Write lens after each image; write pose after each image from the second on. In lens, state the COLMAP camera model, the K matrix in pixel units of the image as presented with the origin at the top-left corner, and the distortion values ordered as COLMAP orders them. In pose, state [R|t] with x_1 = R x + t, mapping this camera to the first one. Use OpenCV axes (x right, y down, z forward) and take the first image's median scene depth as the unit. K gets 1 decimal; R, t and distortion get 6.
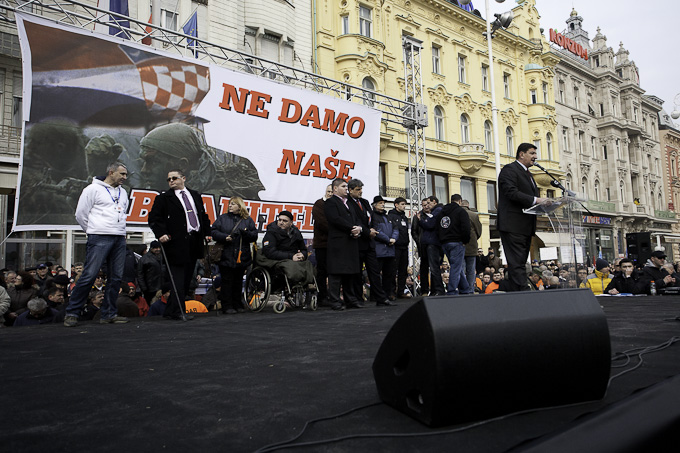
lens RADIAL K [[516.2, 0, 340.0], [0, 516.2, 226.5], [0, 0, 1]] dist [-0.047581, -0.002514]
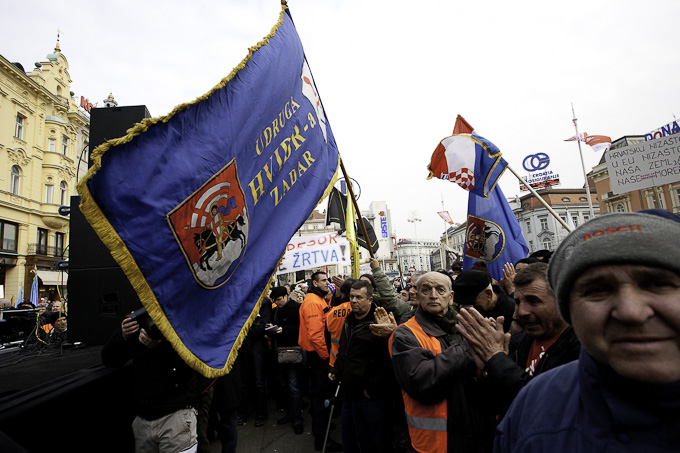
lens RADIAL K [[421.4, 0, 340.0], [0, 421.4, 226.5], [0, 0, 1]] dist [-0.005493, 0.028499]
pose [[0.555953, 0.111753, 0.823667, -0.114484], [-0.031312, 0.993033, -0.113598, -0.004900], [-0.830624, 0.037364, 0.555579, -0.096107]]
